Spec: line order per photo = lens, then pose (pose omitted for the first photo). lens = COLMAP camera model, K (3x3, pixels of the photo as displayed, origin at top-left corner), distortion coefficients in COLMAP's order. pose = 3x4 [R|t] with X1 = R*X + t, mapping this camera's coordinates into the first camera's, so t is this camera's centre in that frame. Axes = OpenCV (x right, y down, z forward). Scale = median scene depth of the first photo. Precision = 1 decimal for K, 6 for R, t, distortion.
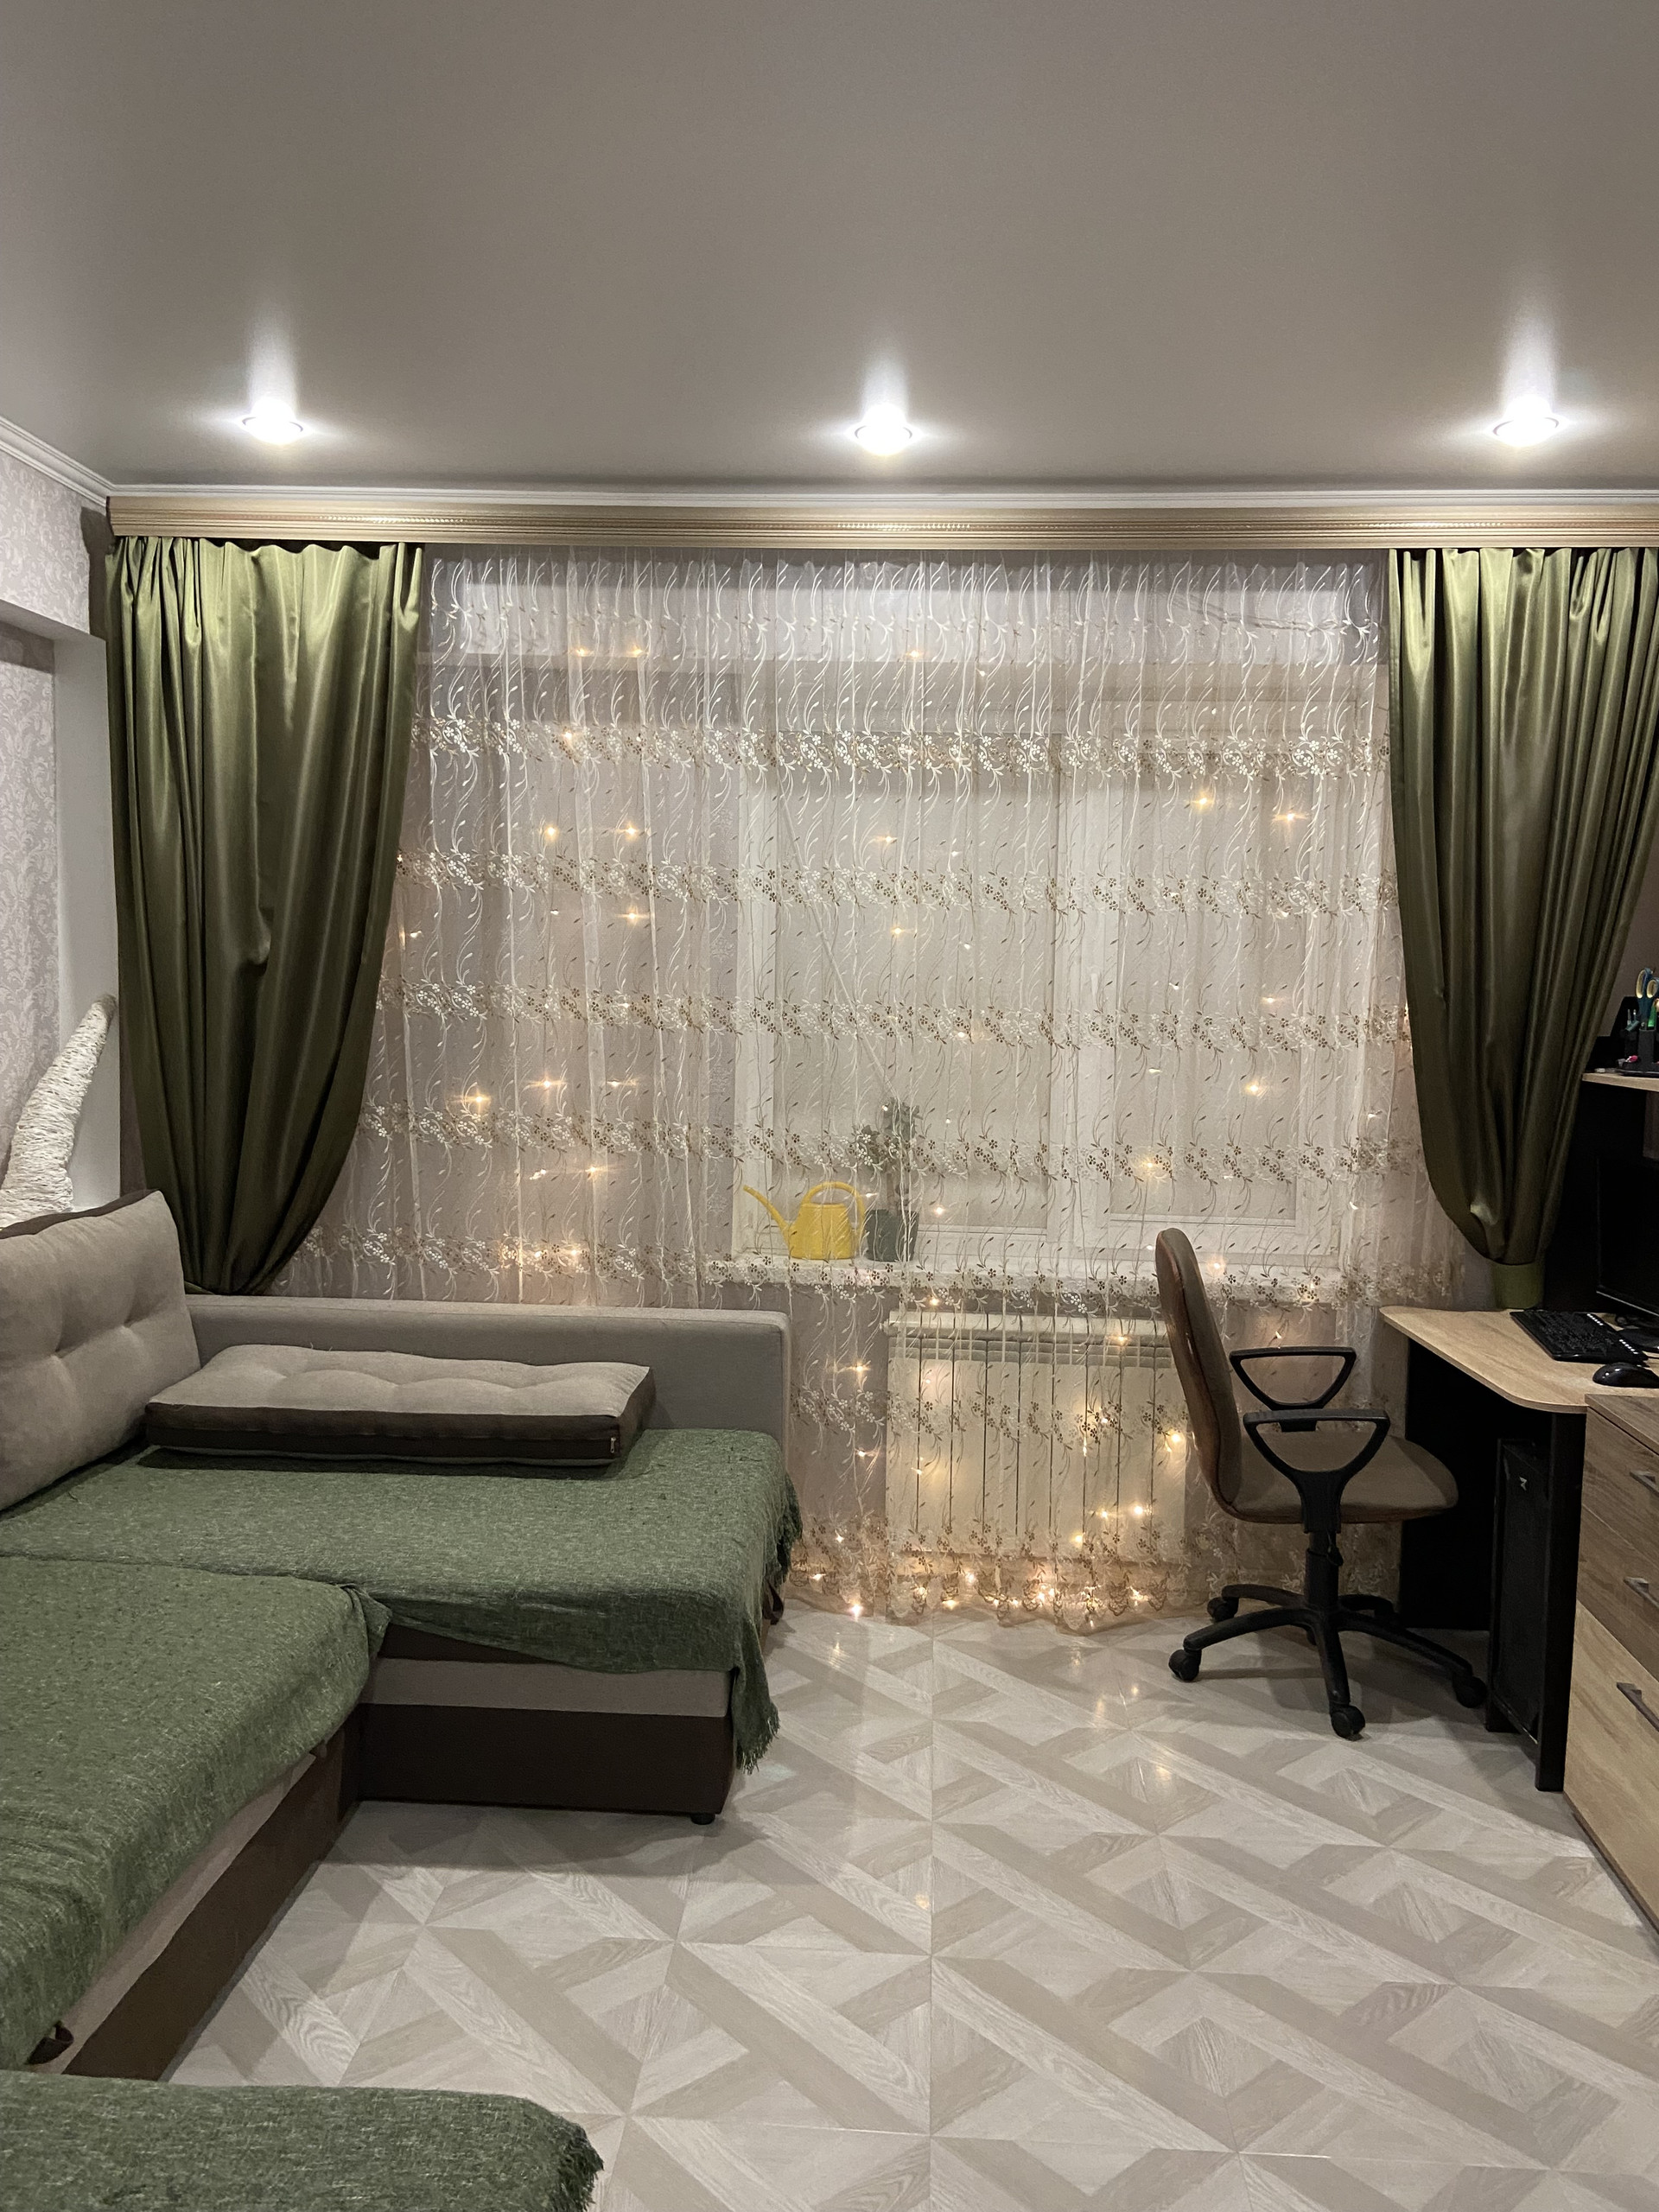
lens RADIAL K [[1689.5, 0, 865.3], [0, 1689.5, 1083.0], [0, 0, 1]] dist [0.127426, -0.158267]
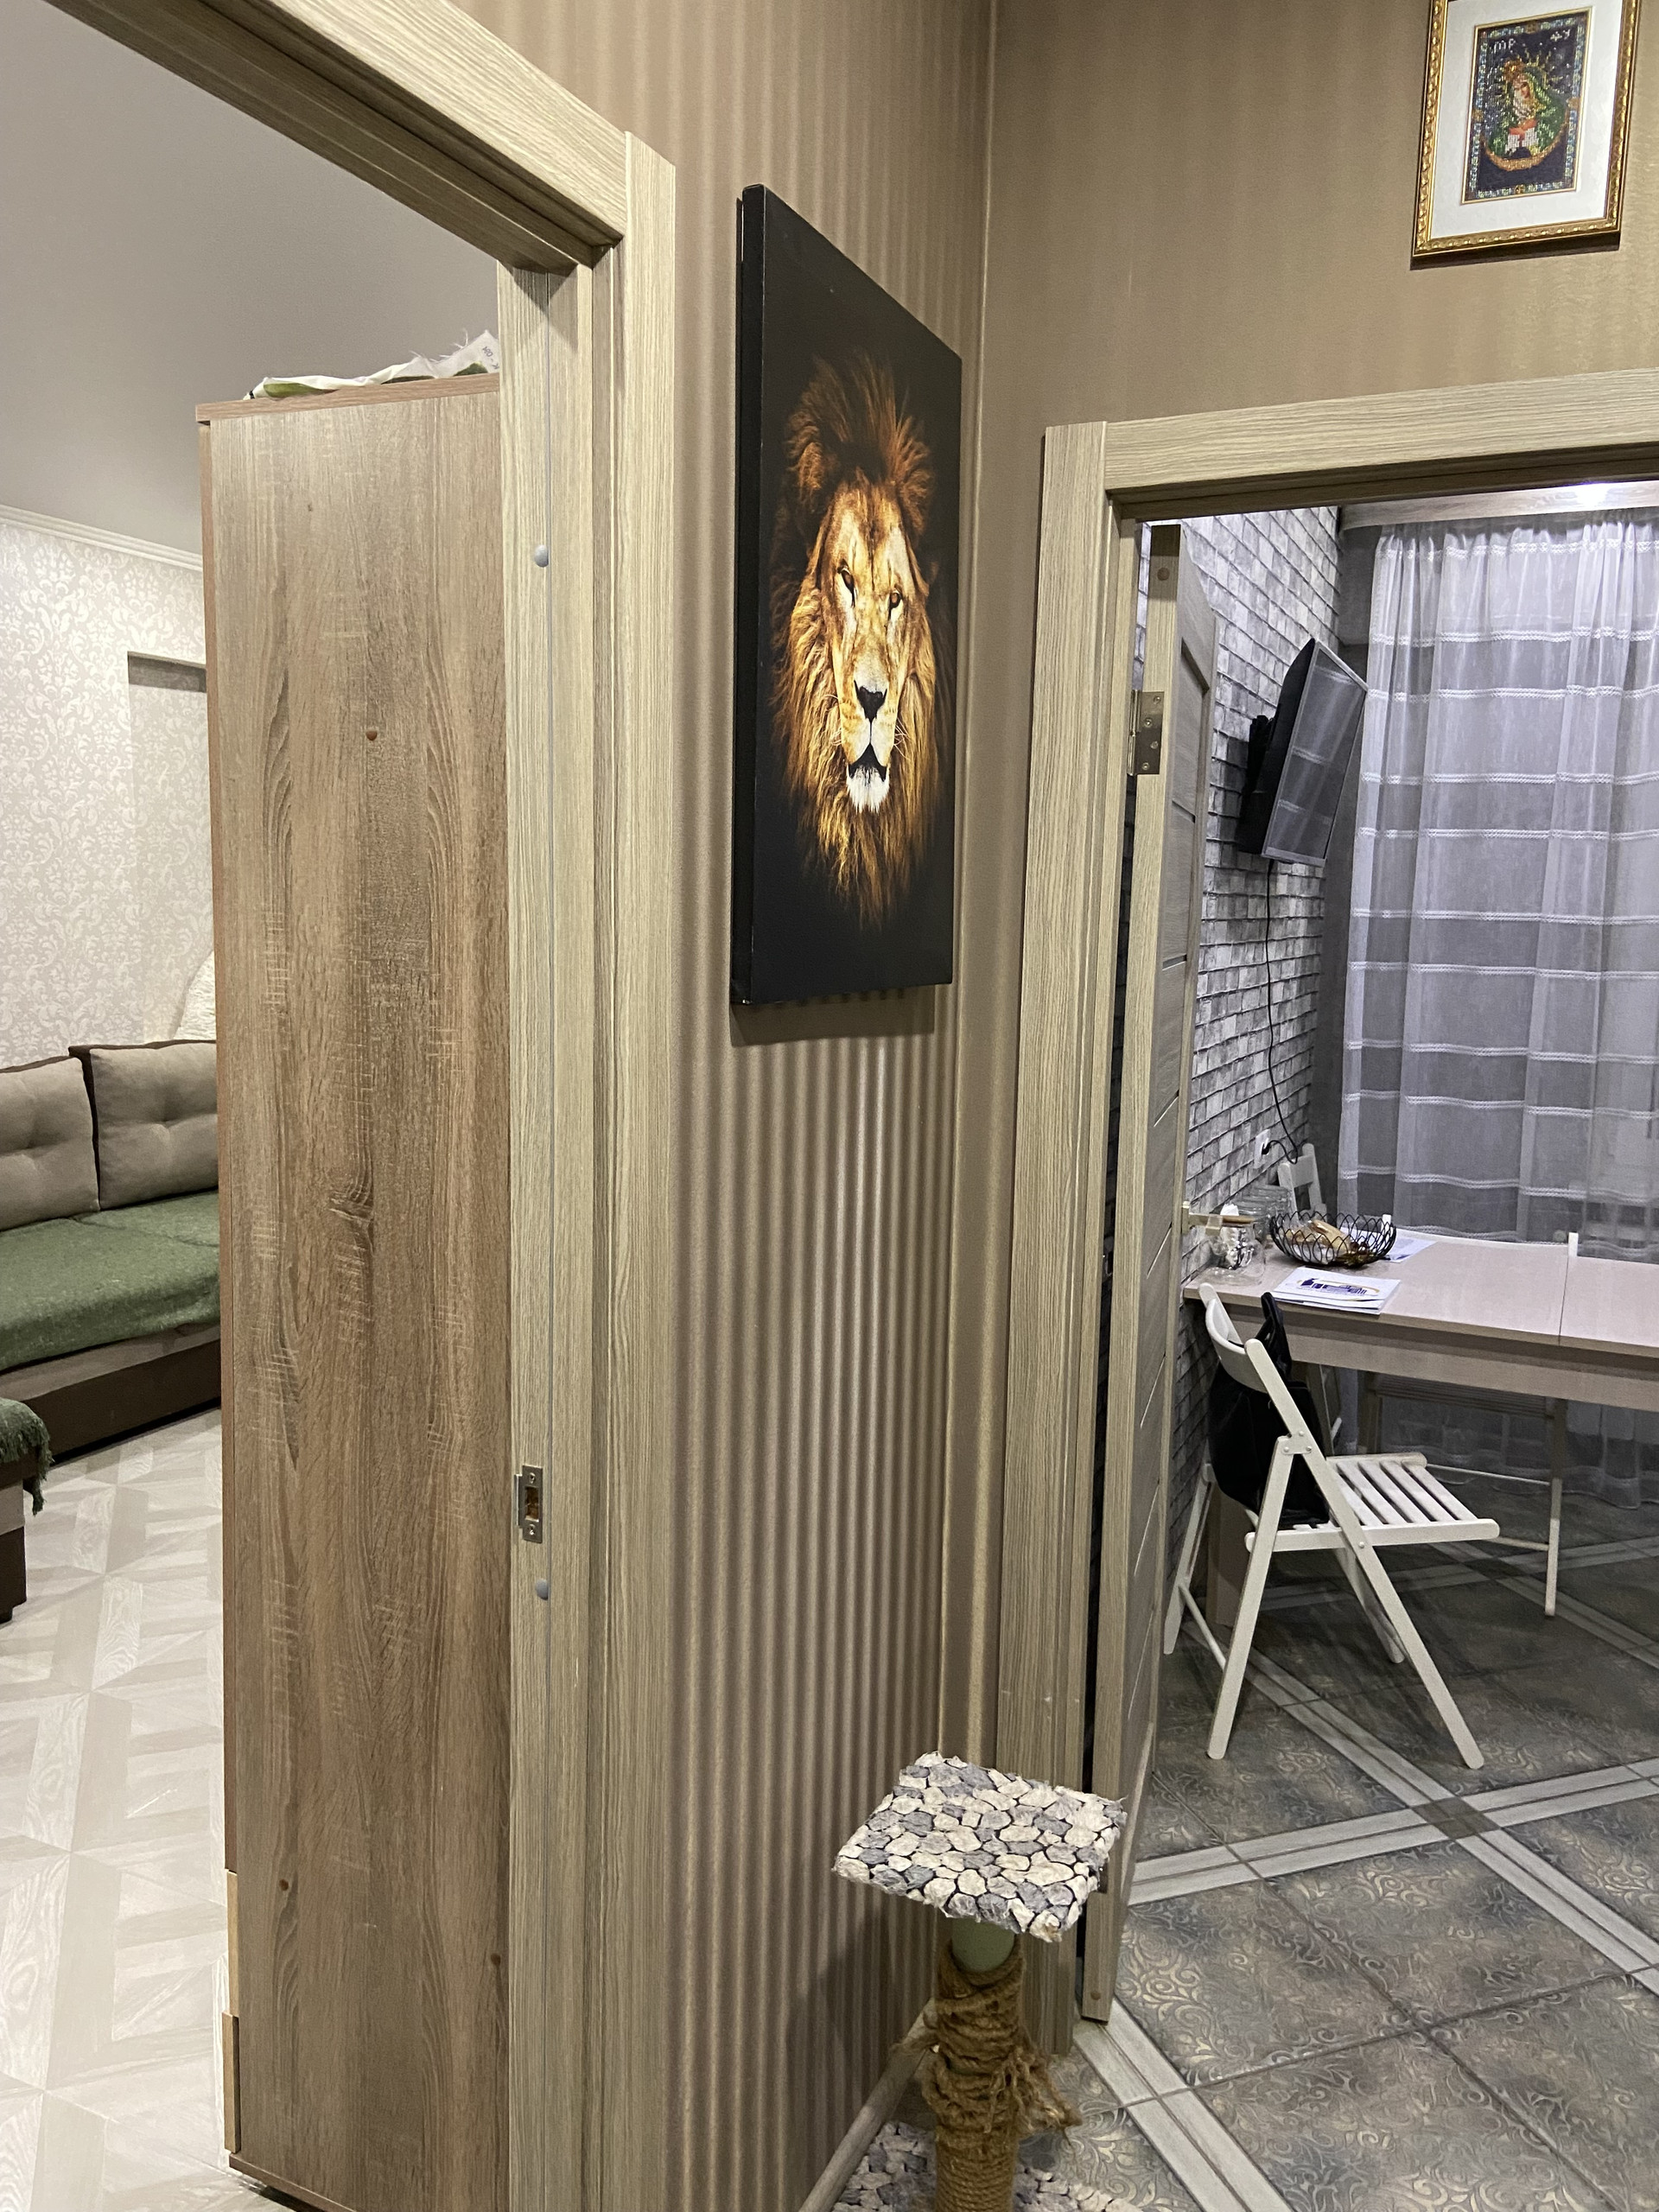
lens RADIAL K [[1699.0, 0, 839.2], [0, 1699.0, 1118.8], [0, 0, 1]] dist [0.126499, -0.169971]
pose [[0.929627, 0.048456, -0.365301, 0.643948], [-0.027996, 0.997739, 0.061102, 0.031138], [0.367436, -0.046575, 0.928882, -0.256419]]
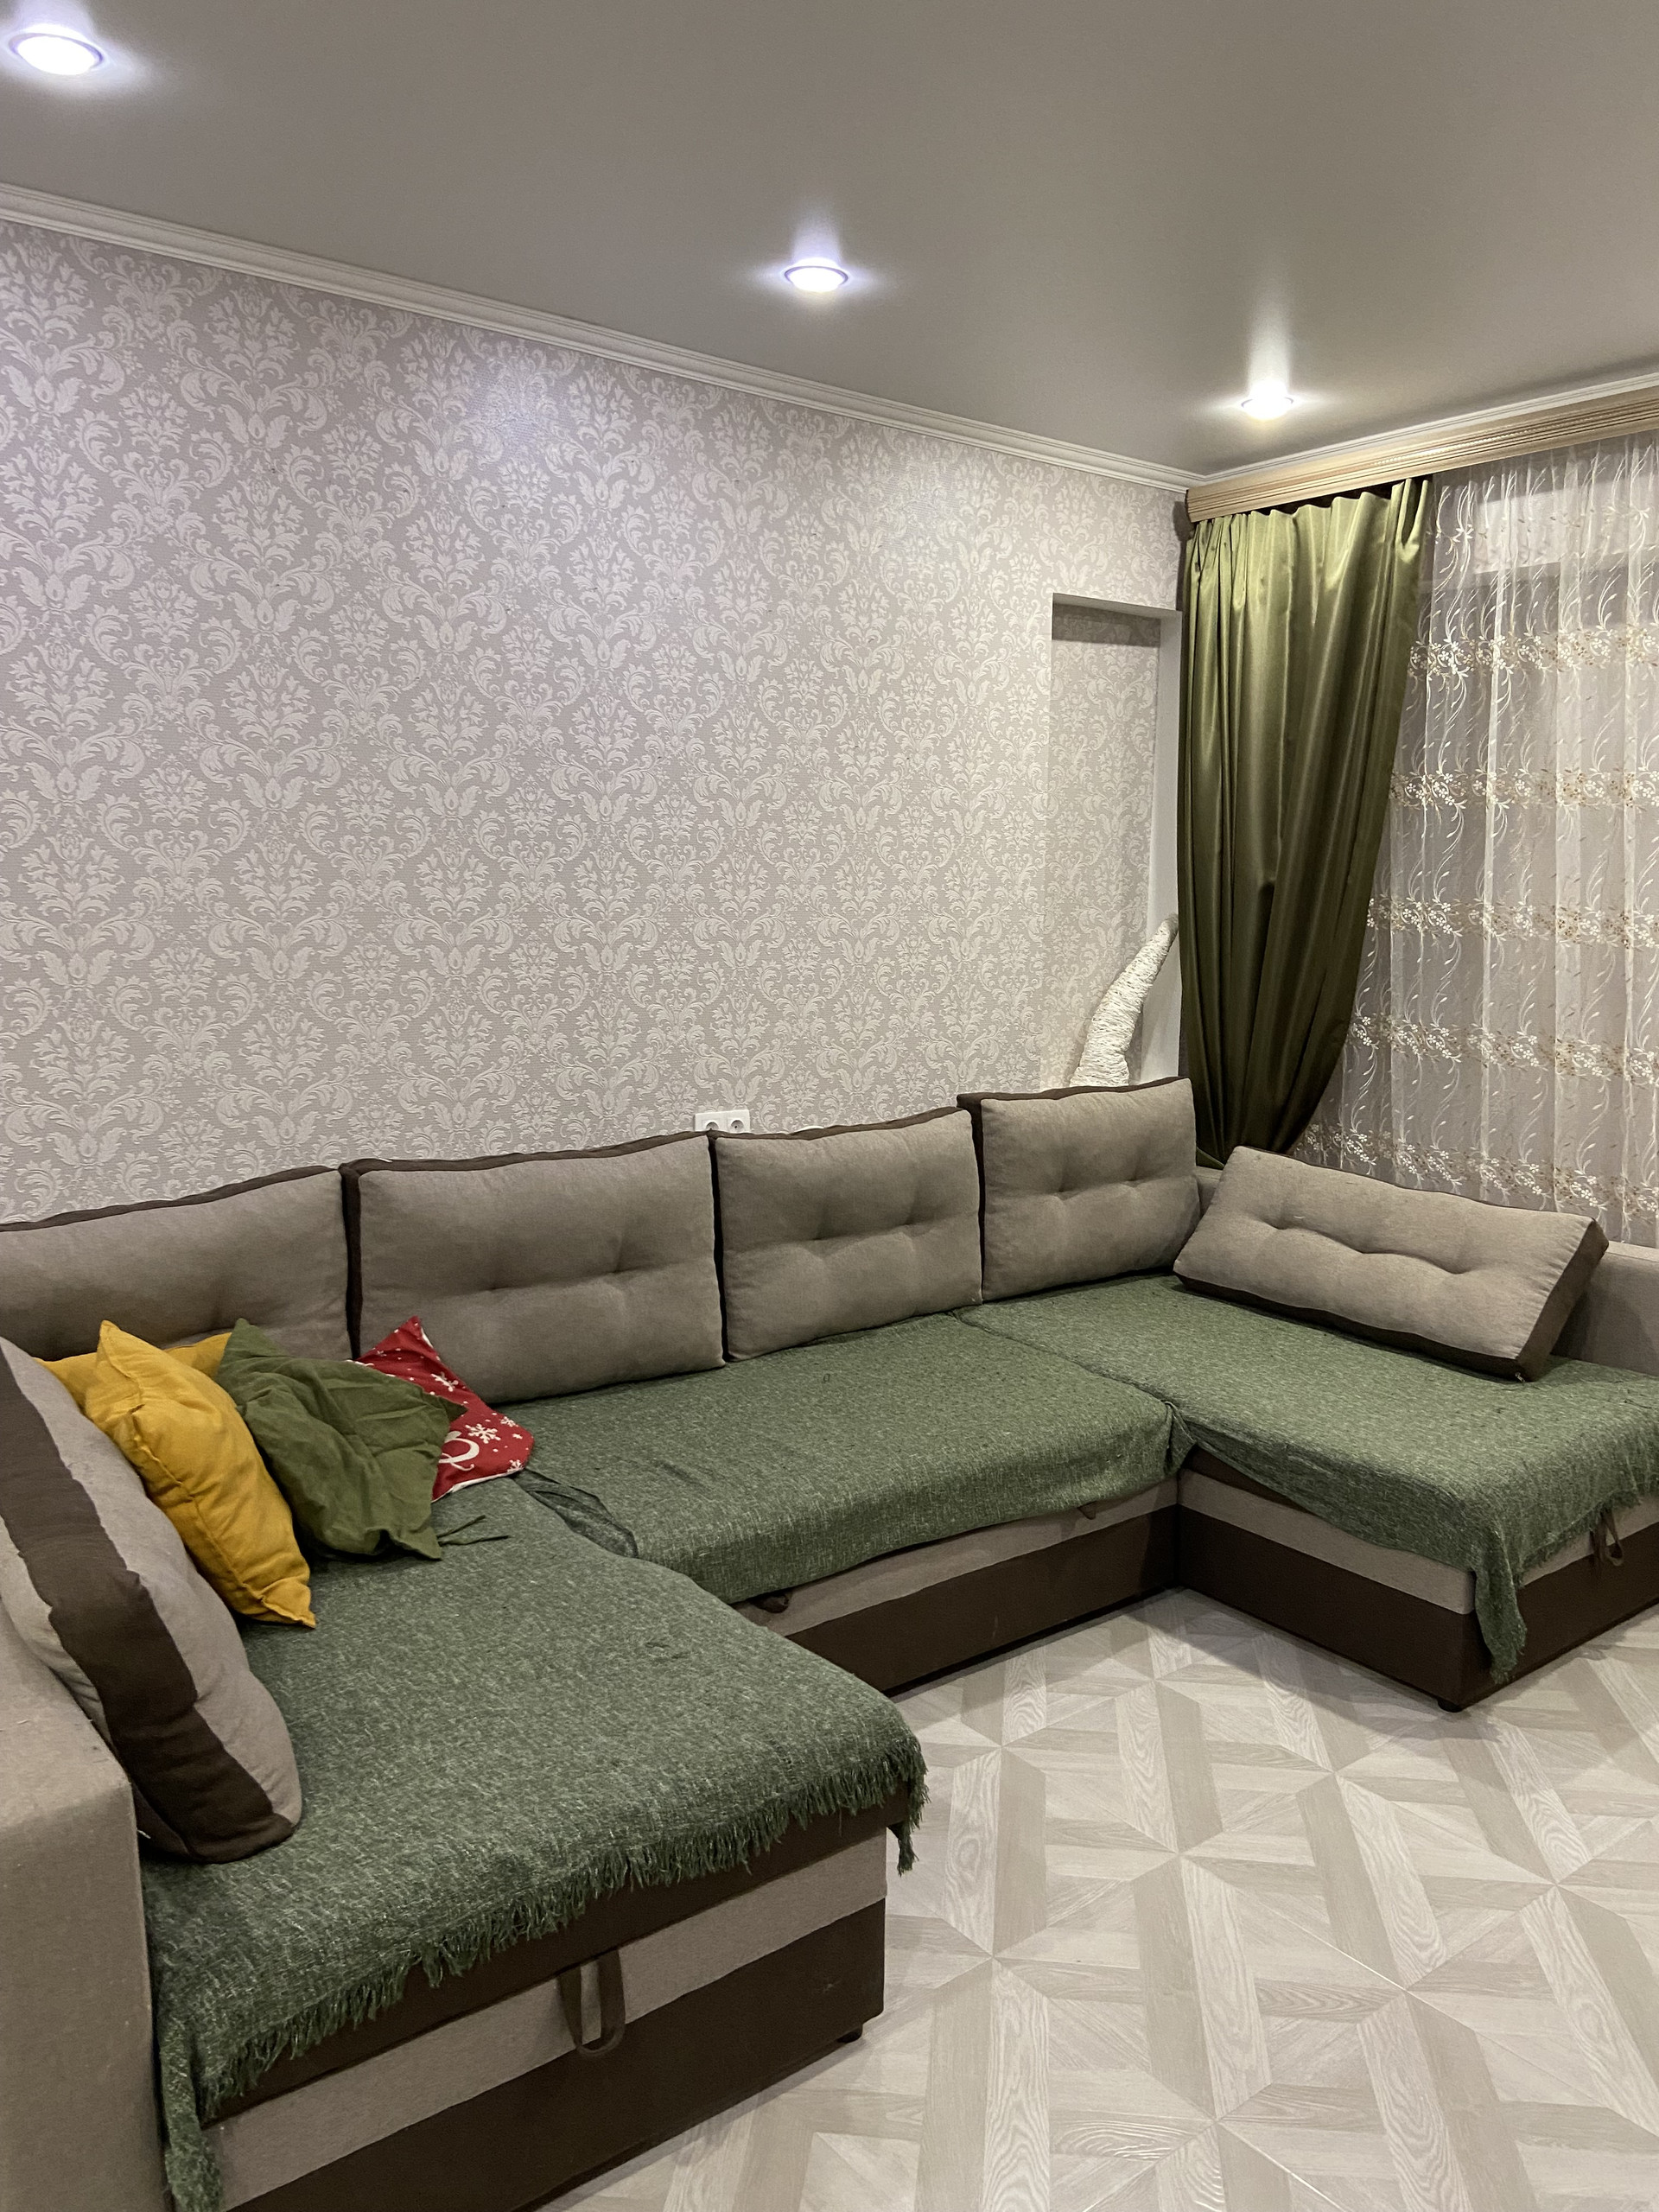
lens RADIAL K [[1699.0, 0, 839.2], [0, 1699.0, 1118.8], [0, 0, 1]] dist [0.126499, -0.169971]
pose [[0.659312, 0.091696, -0.746257, 0.324965], [-0.046918, 0.995619, 0.080884, 0.005785], [0.750405, -0.018315, 0.660725, 0.030377]]
